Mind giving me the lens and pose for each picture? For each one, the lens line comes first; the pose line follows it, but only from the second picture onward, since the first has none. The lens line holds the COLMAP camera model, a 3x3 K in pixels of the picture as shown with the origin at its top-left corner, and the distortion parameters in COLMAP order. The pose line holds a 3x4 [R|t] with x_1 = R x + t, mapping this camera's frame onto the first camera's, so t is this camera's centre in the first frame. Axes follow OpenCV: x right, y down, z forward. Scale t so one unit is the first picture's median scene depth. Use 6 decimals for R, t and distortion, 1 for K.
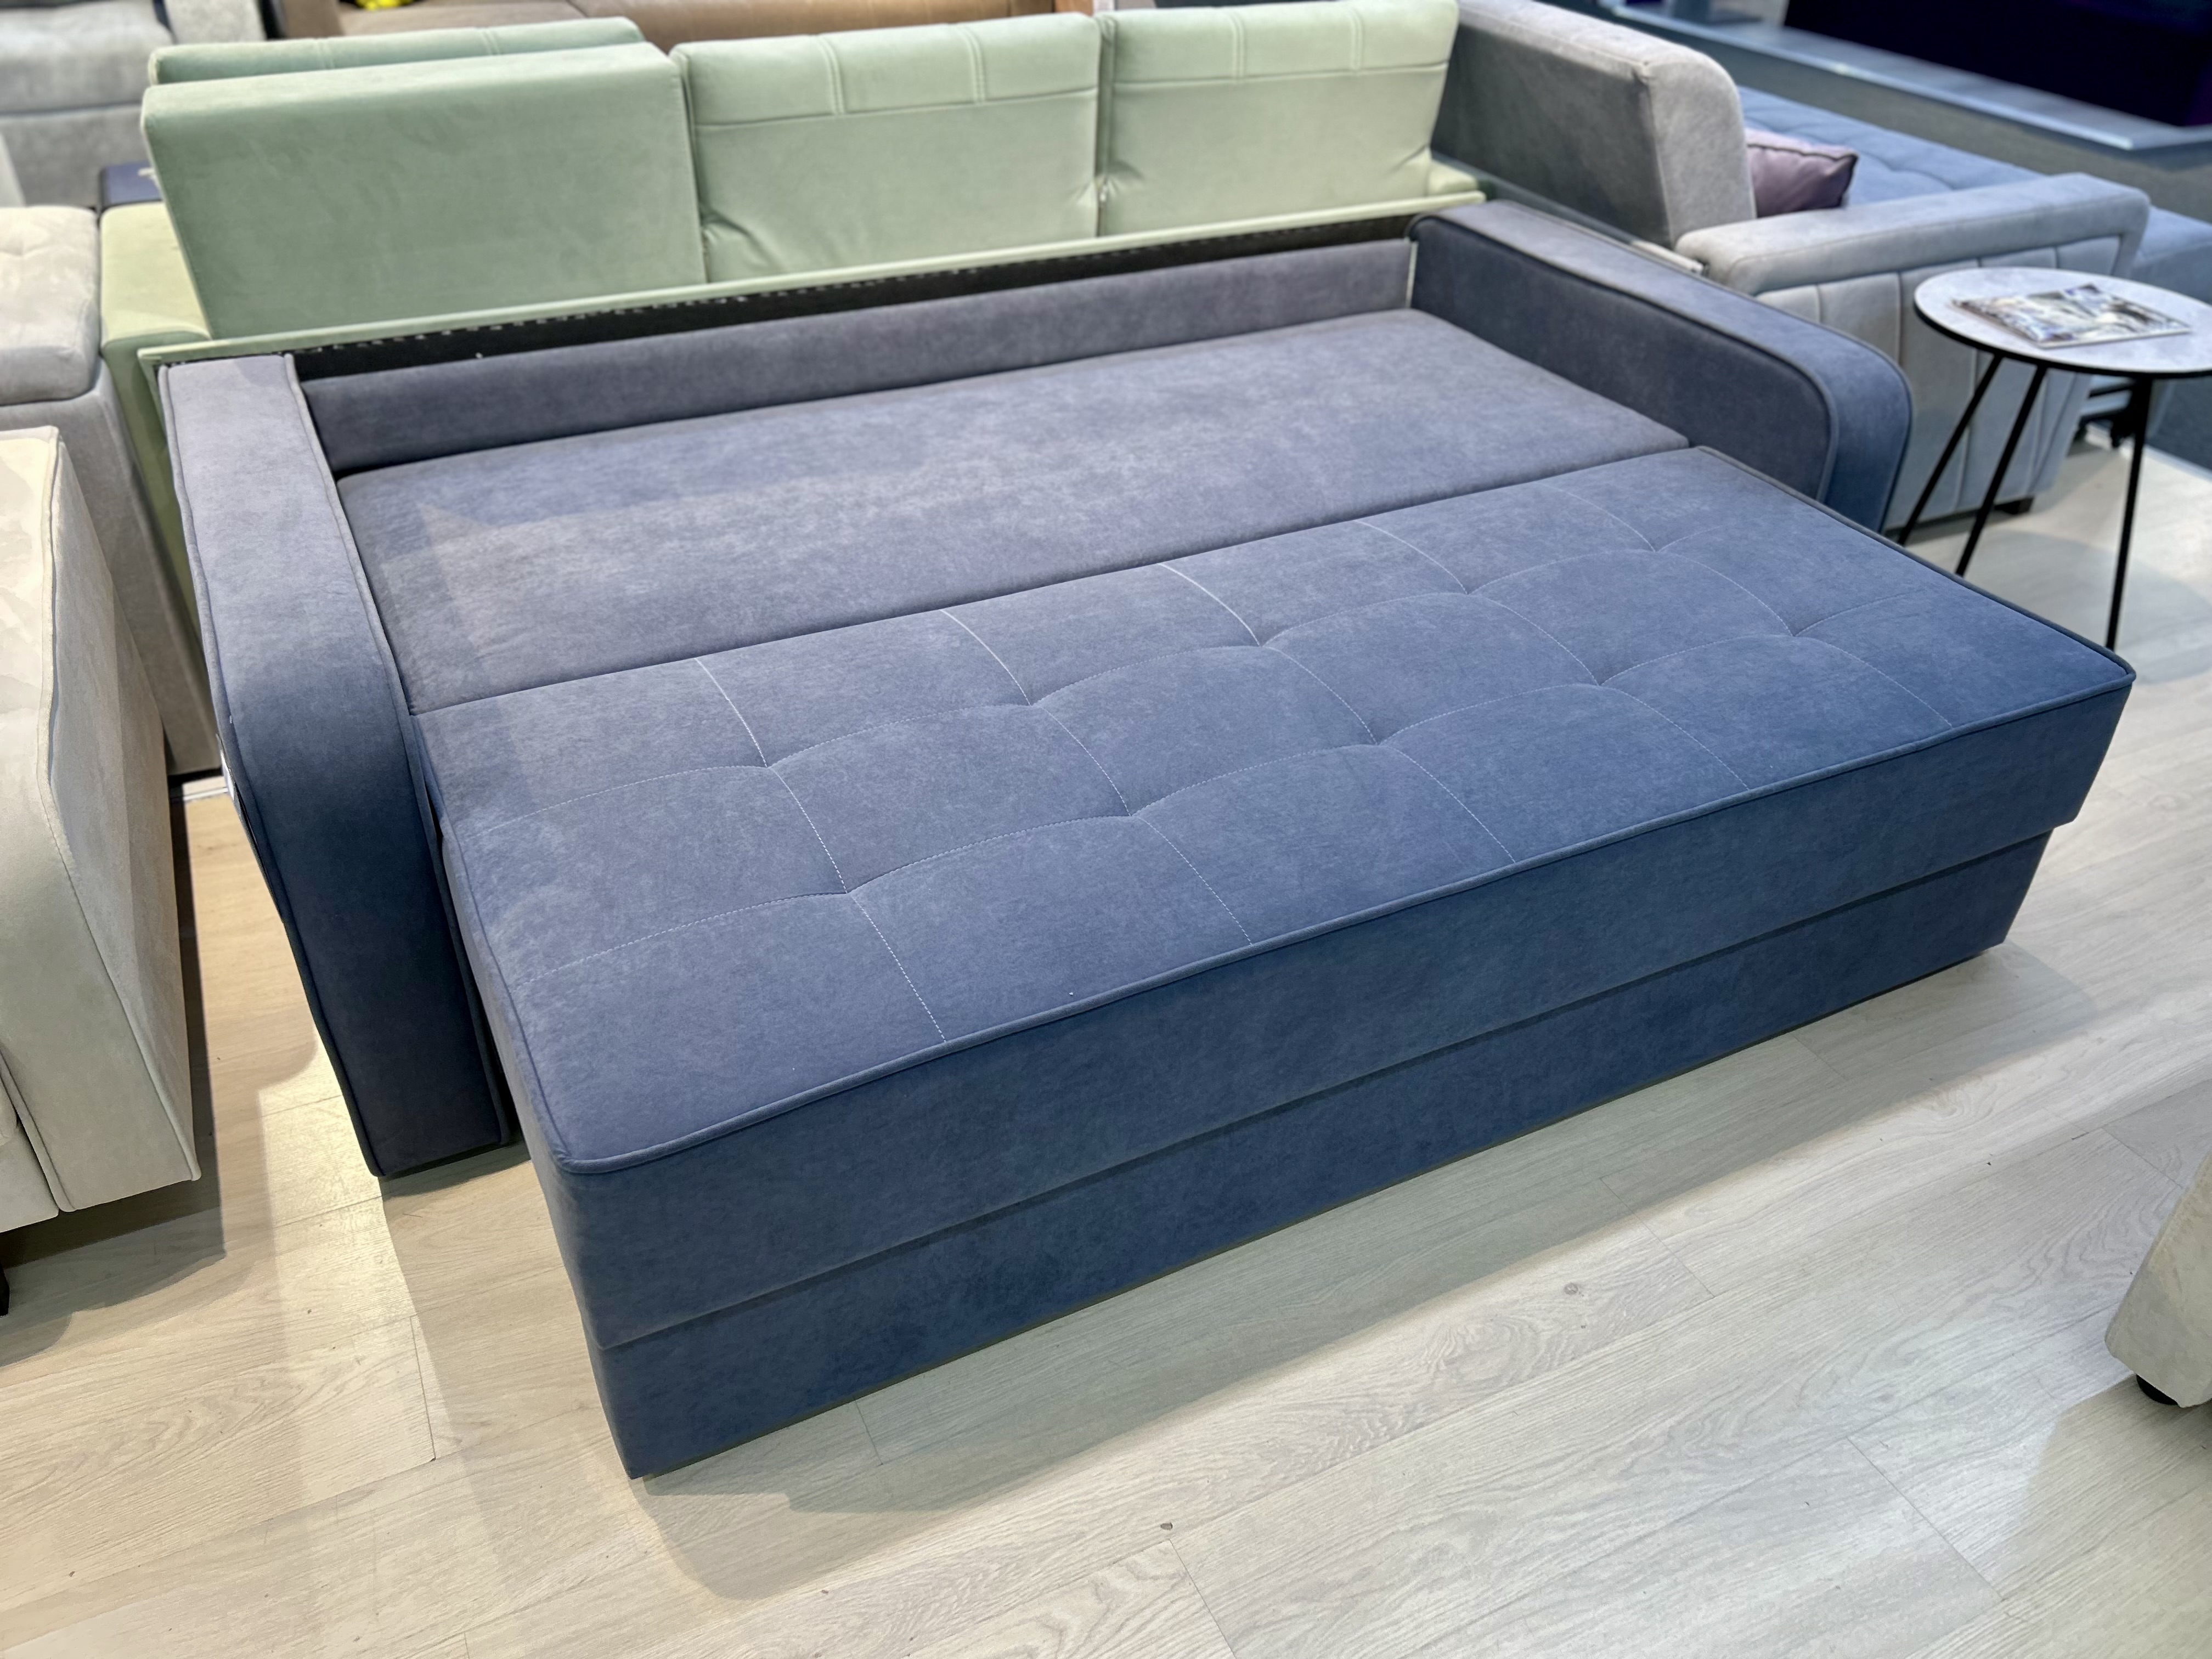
lens RADIAL K [[1667.0, 0, 1098.7], [0, 1667.0, 833.5], [0, 0, 1]] dist [0.053350, -0.057395]
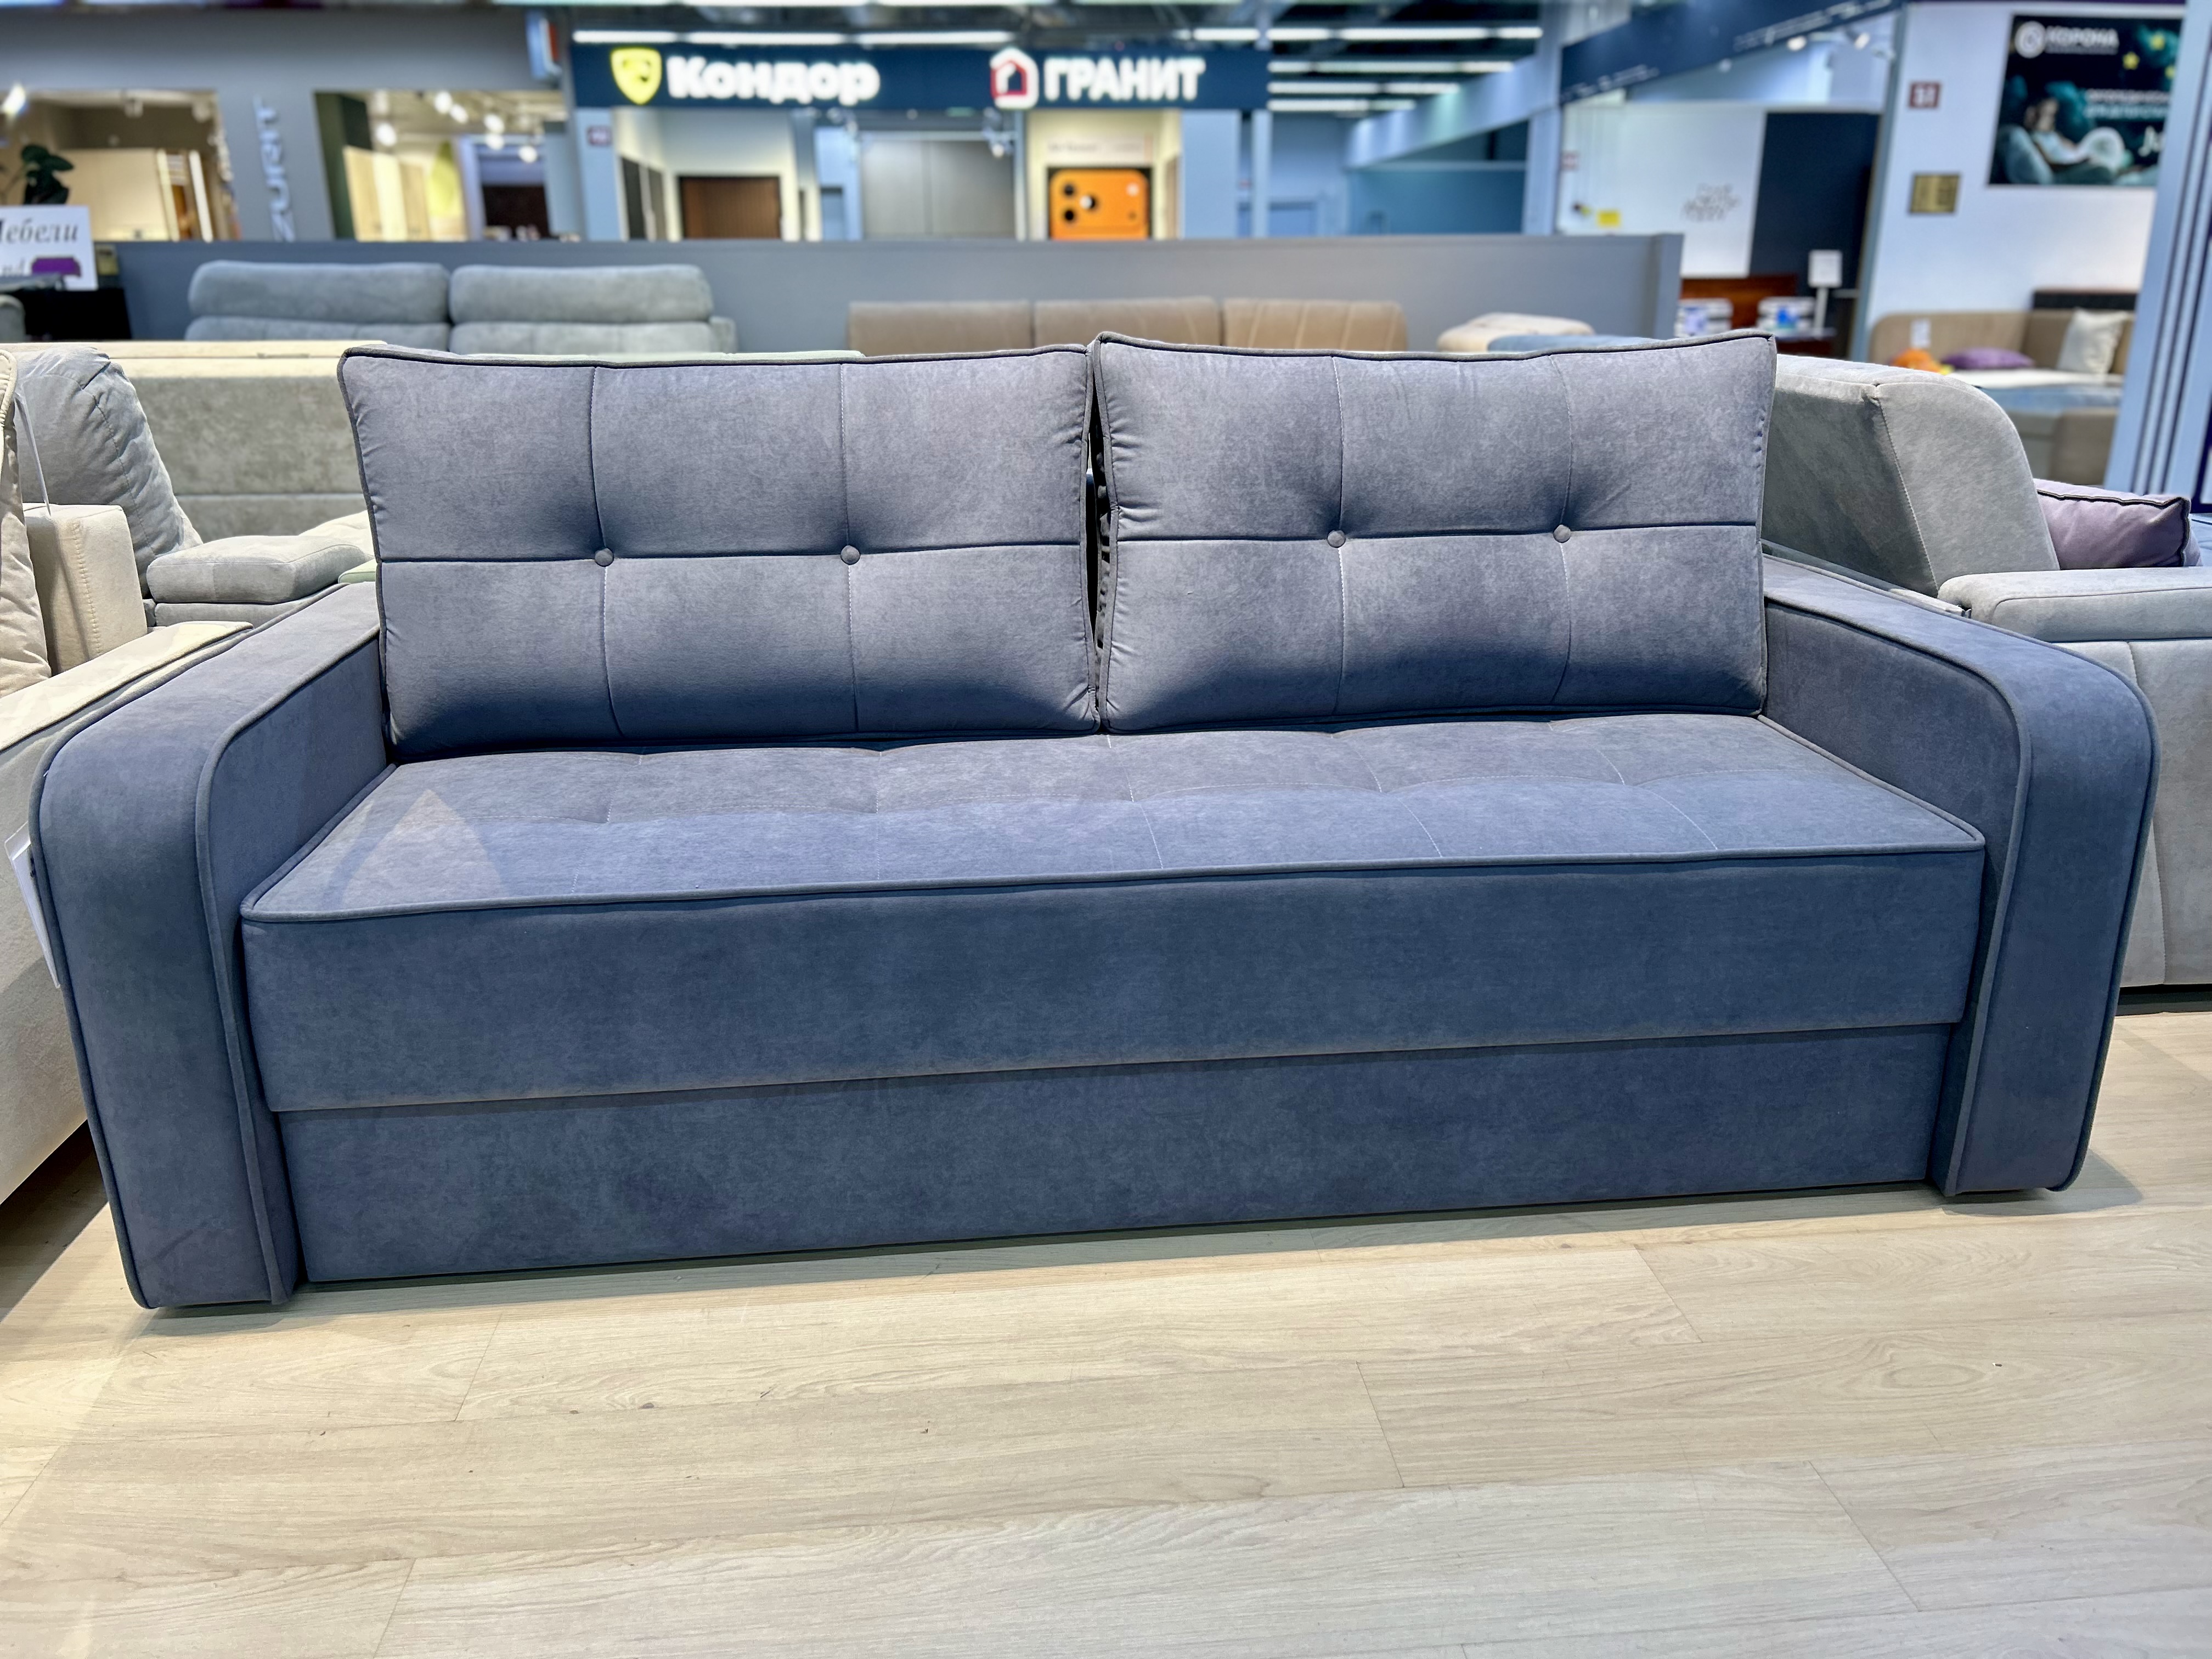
lens RADIAL K [[1667.0, 0, 1111.2], [0, 1667.0, 836.0], [0, 0, 1]] dist [0.053350, -0.057395]
pose [[0.935395, 0.087507, -0.342604, 0.264383], [-0.184098, 0.947741, -0.260565, 0.068139], [0.301899, 0.306804, 0.902623, 0.151854]]
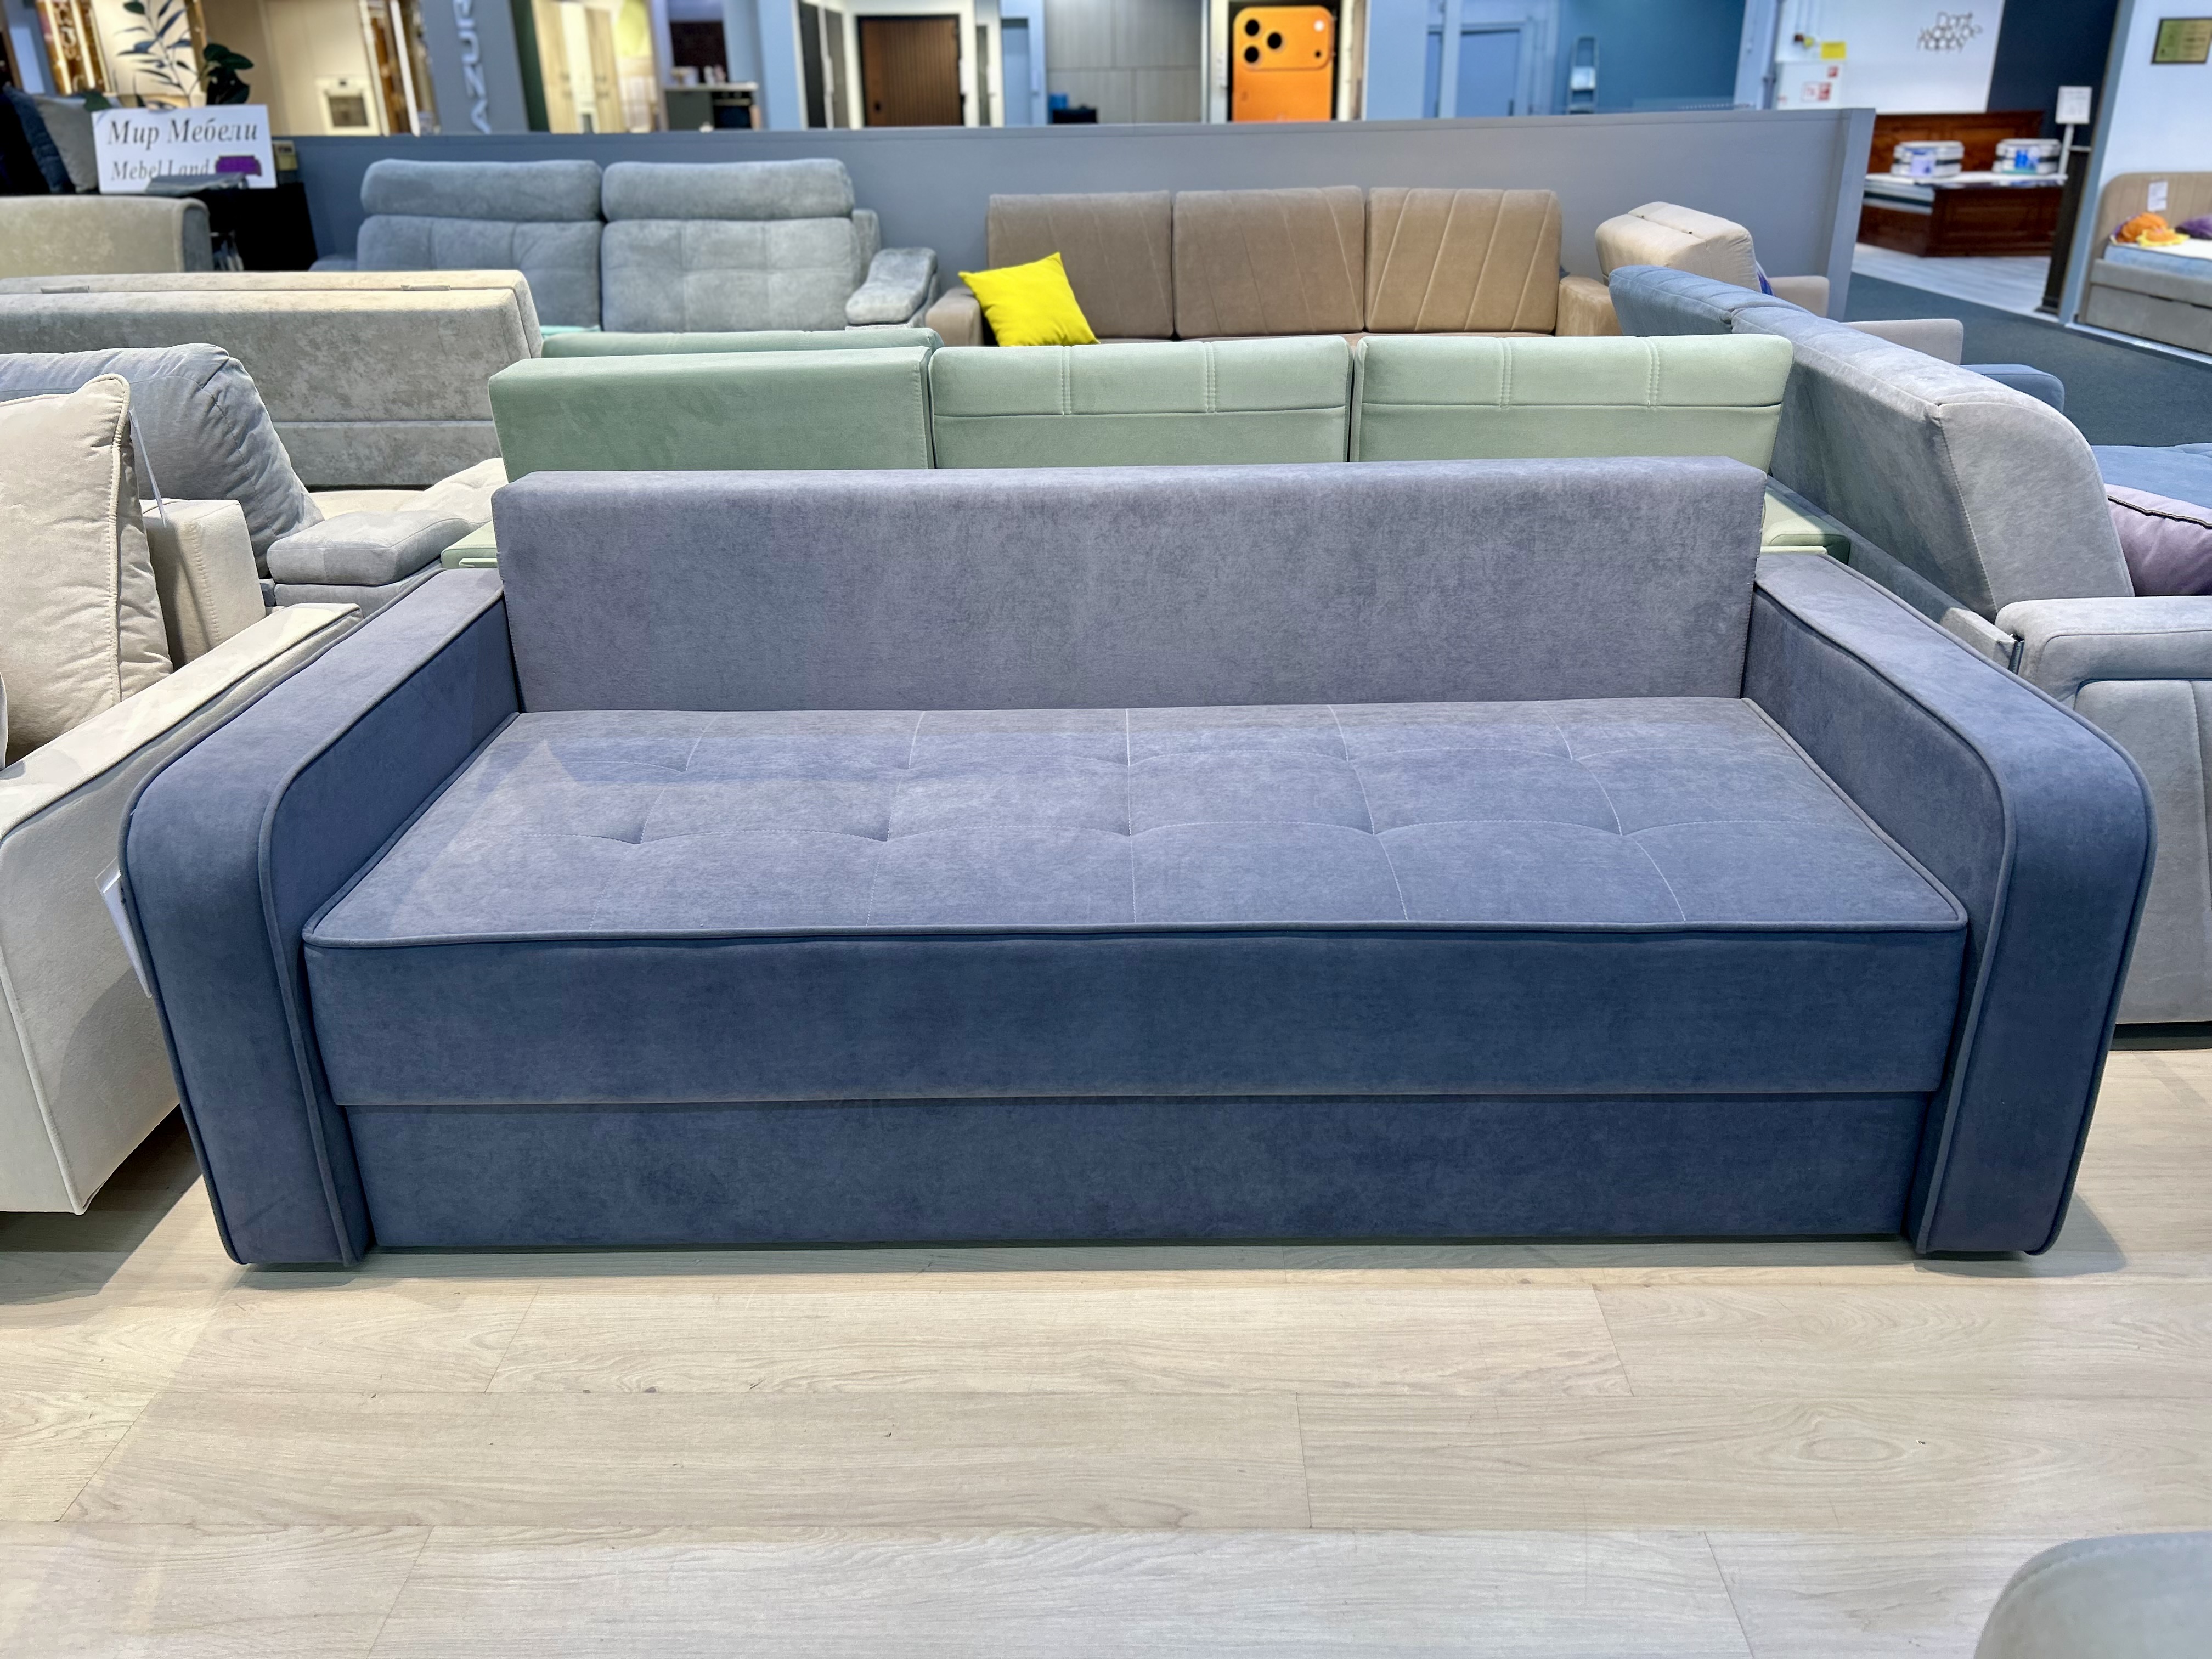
lens RADIAL K [[1667.0, 0, 1108.9], [0, 1667.0, 827.4], [0, 0, 1]] dist [0.053350, -0.057395]
pose [[0.889049, 0.152070, -0.431818, 0.341295], [-0.237085, 0.959821, -0.150111, -0.024370], [0.391641, 0.235834, 0.889382, 0.126977]]
